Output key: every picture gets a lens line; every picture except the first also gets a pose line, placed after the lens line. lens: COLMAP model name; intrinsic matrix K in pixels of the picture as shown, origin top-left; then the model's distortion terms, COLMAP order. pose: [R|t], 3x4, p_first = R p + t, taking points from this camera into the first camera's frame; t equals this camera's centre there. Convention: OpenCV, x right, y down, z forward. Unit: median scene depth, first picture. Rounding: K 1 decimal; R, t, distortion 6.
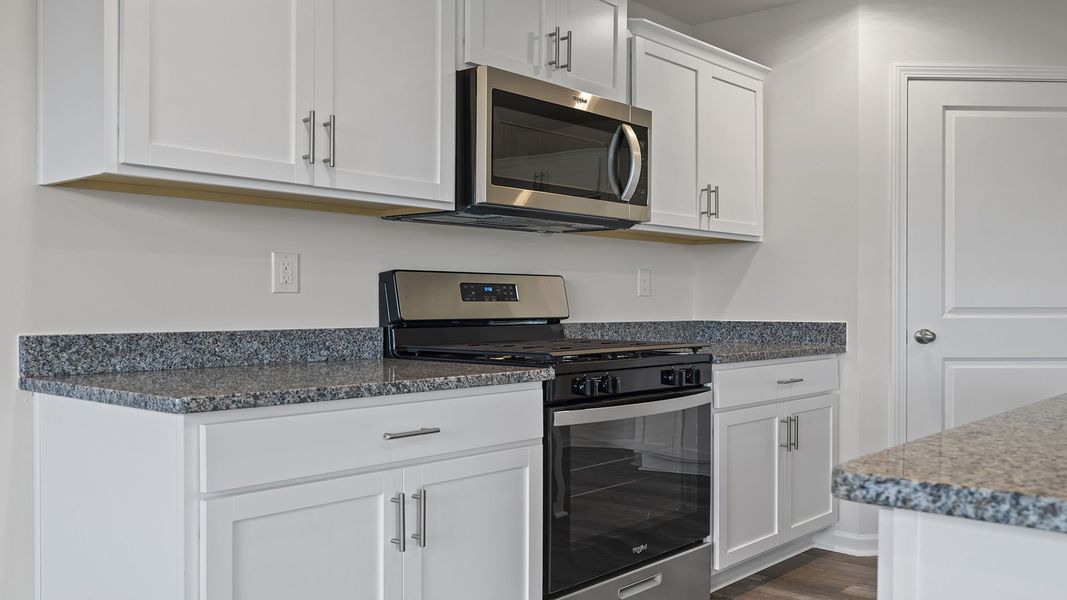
lens RADIAL K [[957.9, 0, 530.4], [0, 957.9, 322.5], [0, 0, 1]] dist [0.004382, 0.003280]
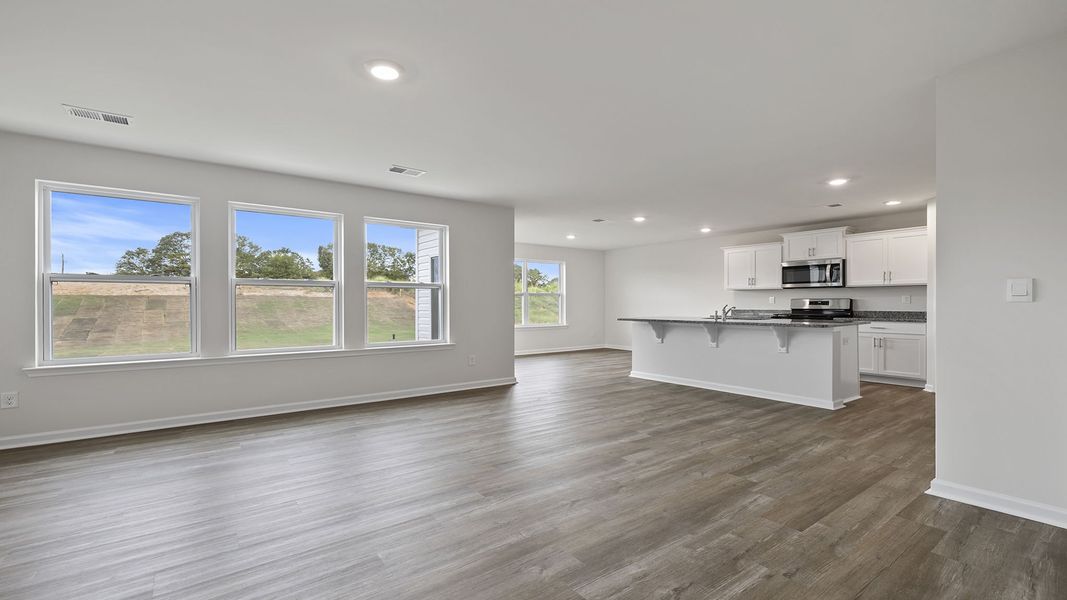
lens RADIAL K [[460.2, 0, 533.5], [0, 460.2, 300.0], [0, 0, 1]] dist [0.000921, 0.000138]
pose [[-0.193071, -0.013383, -0.981093, 2.548923], [-0.027163, 0.999597, -0.008289, 0.009178], [0.980809, 0.025049, -0.193357, 0.100209]]
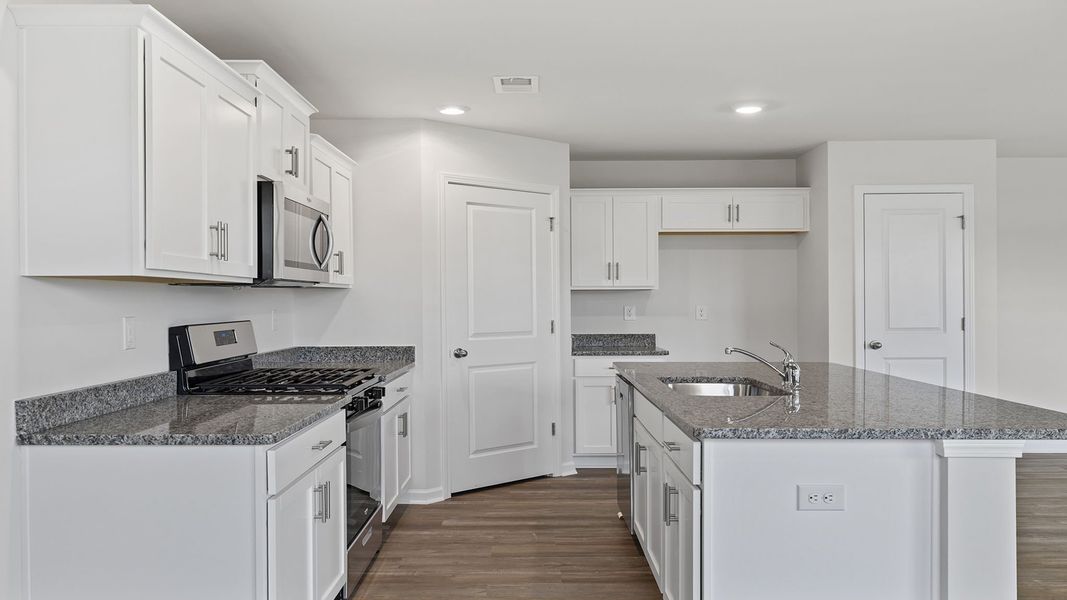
lens RADIAL K [[957.9, 0, 530.4], [0, 957.9, 322.5], [0, 0, 1]] dist [0.004382, 0.003280]
pose [[0.743272, -0.023631, 0.668572, -0.593220], [0.017436, 0.999721, 0.015950, -0.064368], [-0.668762, -0.000198, 0.743476, -0.230733]]
